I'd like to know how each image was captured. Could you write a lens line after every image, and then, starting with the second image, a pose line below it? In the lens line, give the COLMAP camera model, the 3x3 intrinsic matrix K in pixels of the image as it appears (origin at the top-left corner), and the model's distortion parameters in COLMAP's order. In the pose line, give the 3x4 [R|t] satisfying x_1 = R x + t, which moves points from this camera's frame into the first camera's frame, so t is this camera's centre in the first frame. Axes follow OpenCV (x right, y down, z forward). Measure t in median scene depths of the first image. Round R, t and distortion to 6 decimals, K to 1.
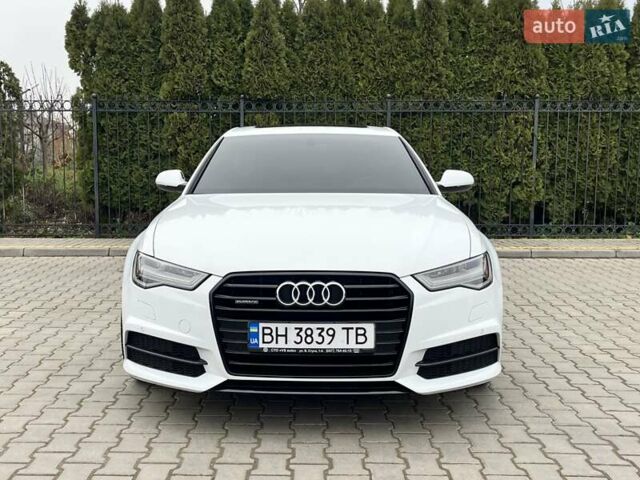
lens RADIAL K [[788.3, 0, 320.0], [0, 788.3, 240.0], [0, 0, 1]] dist [0.168643, -0.494300]
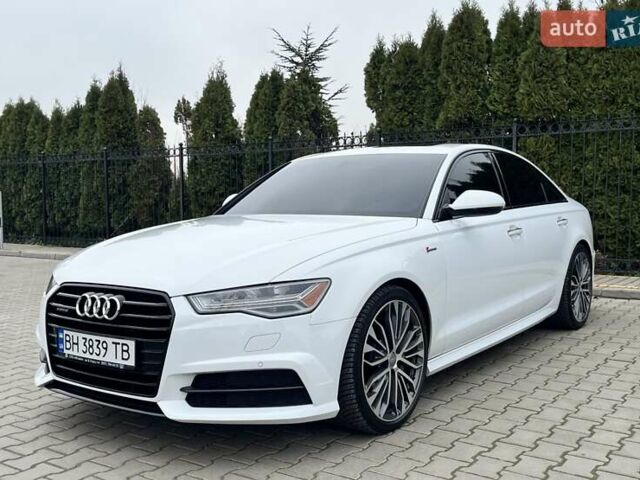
lens RADIAL K [[788.3, 0, 320.0], [0, 788.3, 240.0], [0, 0, 1]] dist [0.168643, -0.494300]
pose [[0.800241, 0.025026, -0.599156, 0.840320], [-0.050843, 0.998363, -0.026208, -0.006573], [0.597519, 0.051436, 0.800203, 0.327227]]
